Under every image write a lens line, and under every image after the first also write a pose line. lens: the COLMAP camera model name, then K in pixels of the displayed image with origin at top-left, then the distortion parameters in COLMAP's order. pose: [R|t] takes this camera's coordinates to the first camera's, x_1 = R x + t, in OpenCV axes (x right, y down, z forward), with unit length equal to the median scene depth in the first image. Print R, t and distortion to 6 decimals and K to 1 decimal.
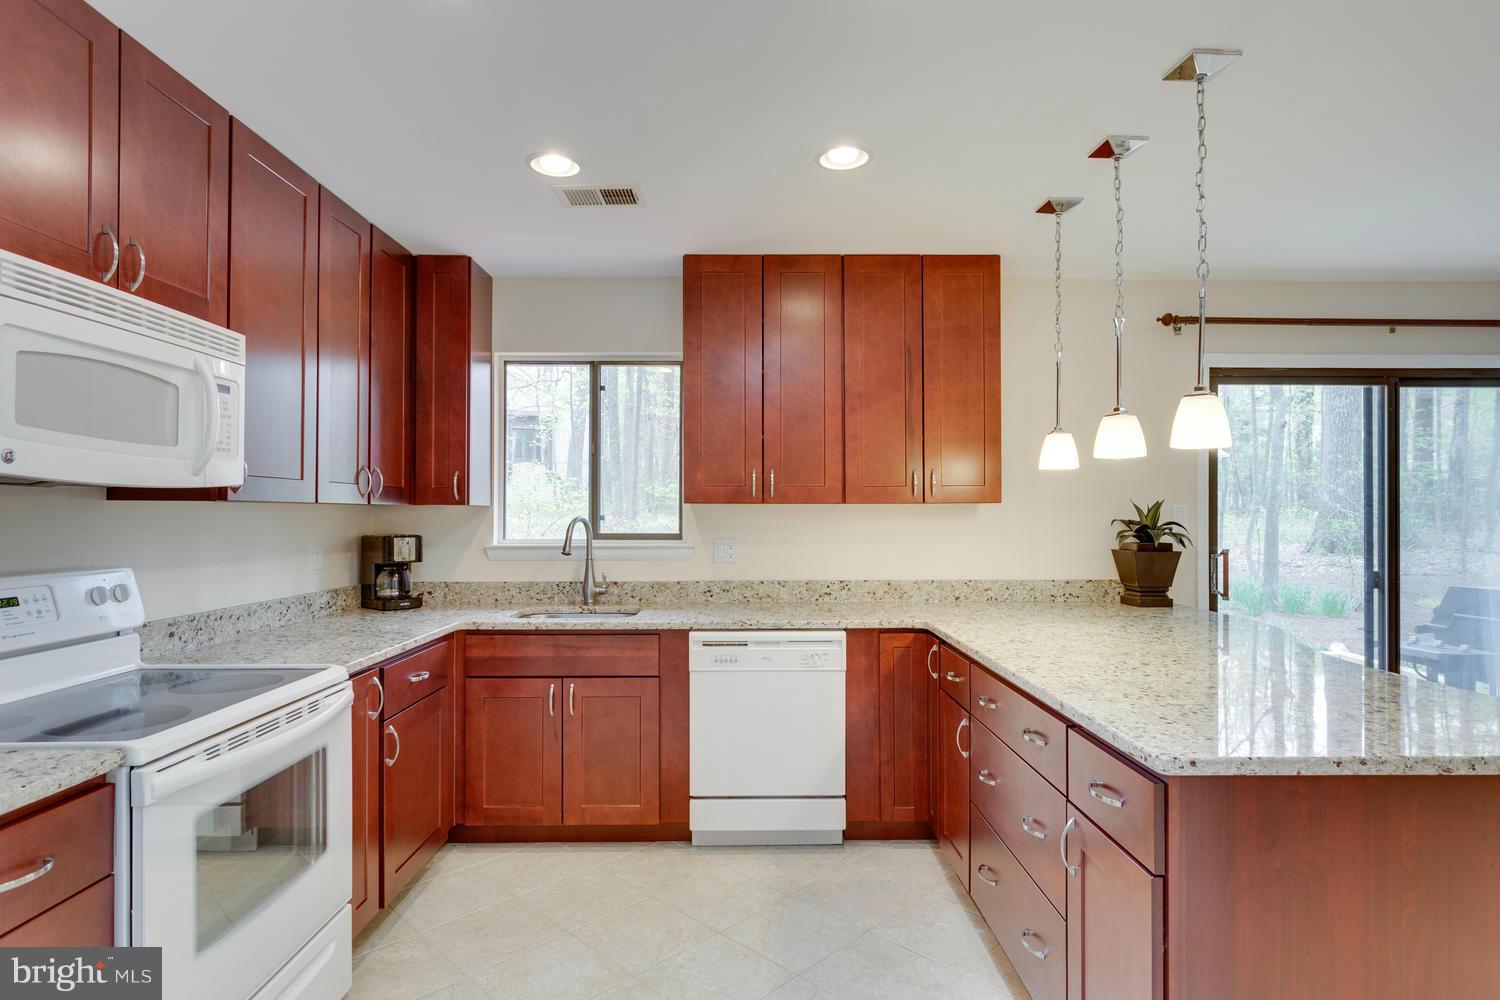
lens RADIAL K [[799.4, 0, 747.6], [0, 799.4, 501.7], [0, 0, 1]] dist [-0.000071, 0.000239]
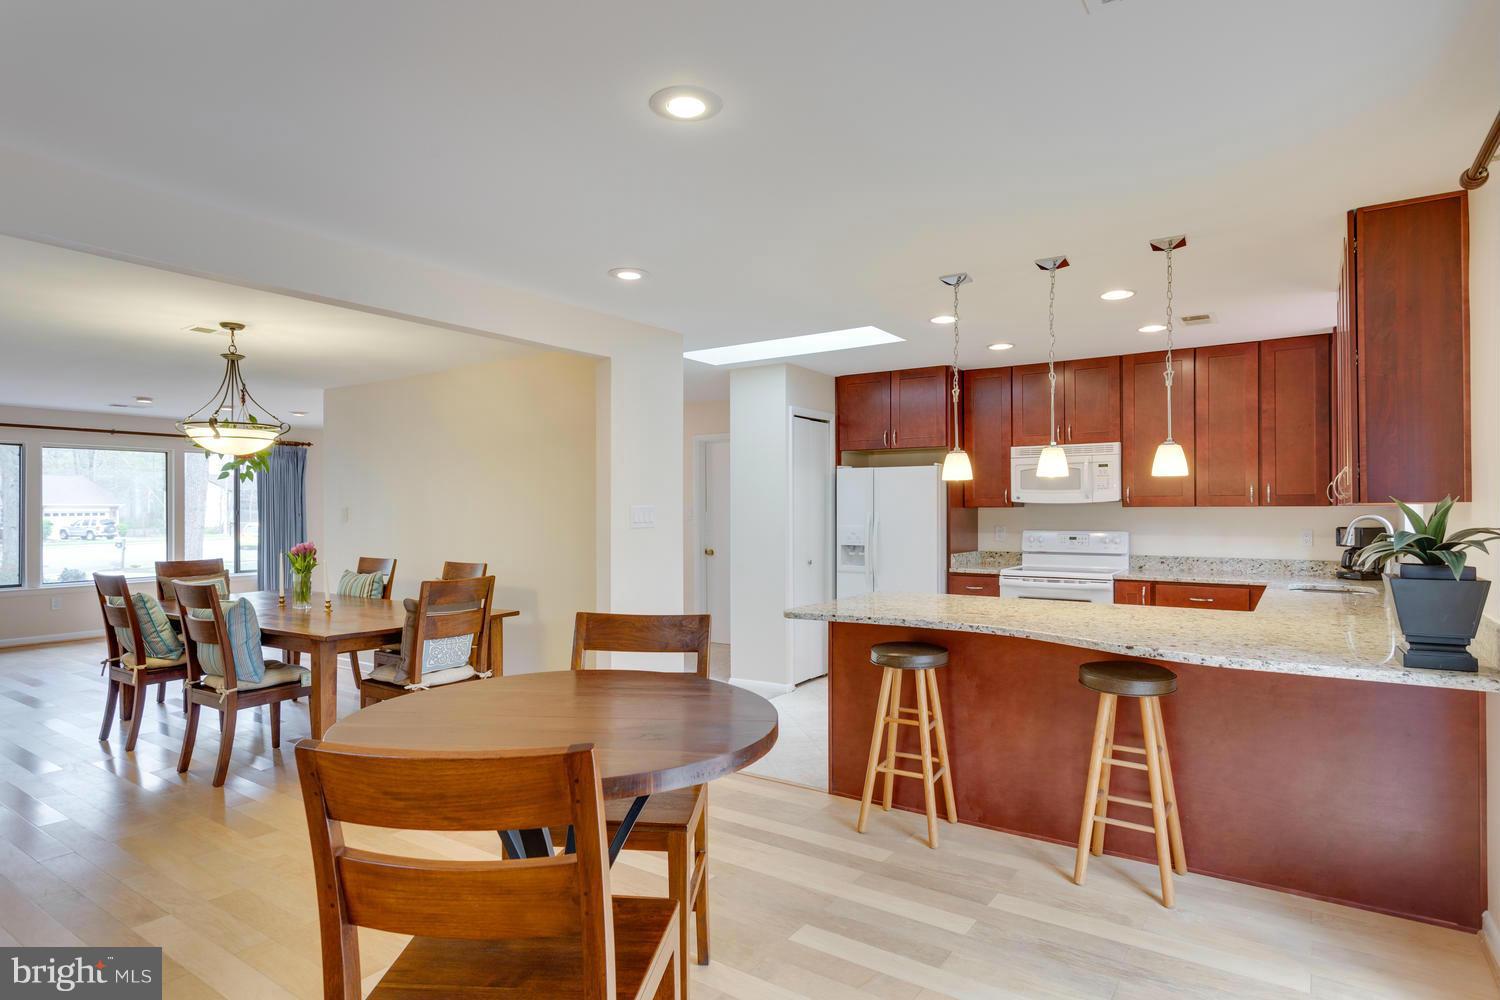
lens RADIAL K [[819.0, 0, 799.0], [0, 819.0, 504.4], [0, 0, 1]] dist [0.068382, 0.000235]
pose [[-0.523601, -0.001407, -0.851963, 1.327142], [0.015442, 0.999819, -0.011141, 0.002277], [0.851824, -0.018990, -0.523484, 0.928863]]
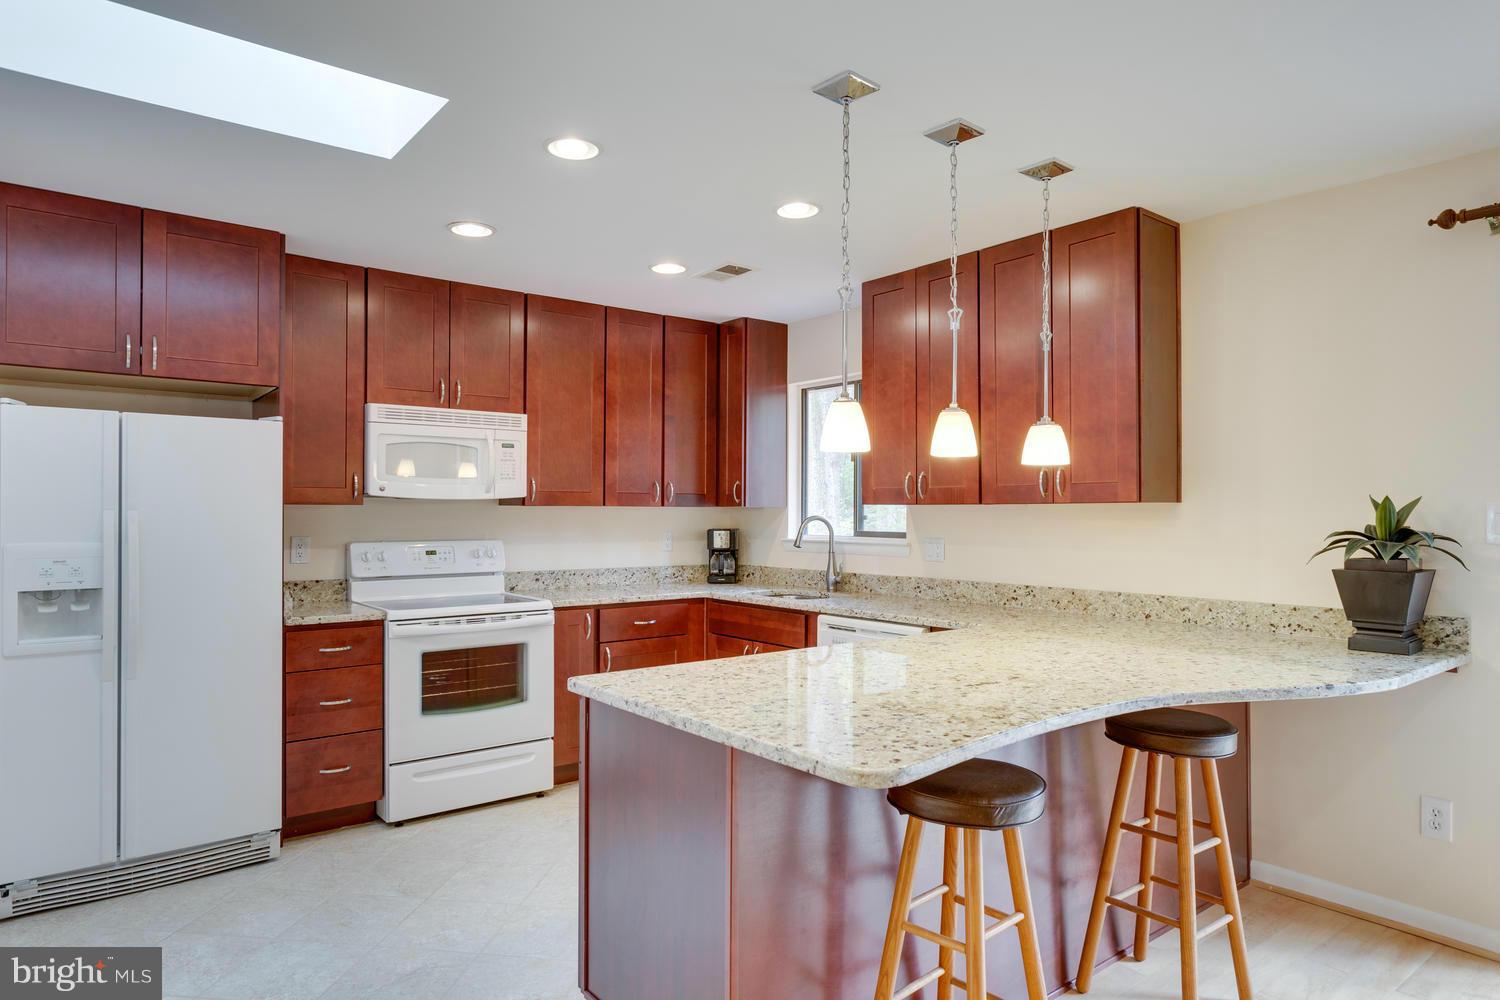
lens RADIAL K [[883.5, 0, 721.6], [0, 883.5, 504.4], [0, 0, 1]] dist [-0.019920, 0.018890]
pose [[0.598804, -0.005452, -0.800877, 0.759360], [0.008660, 0.999962, -0.000332, 0.000255], [0.800849, -0.006737, 0.598828, 0.094662]]
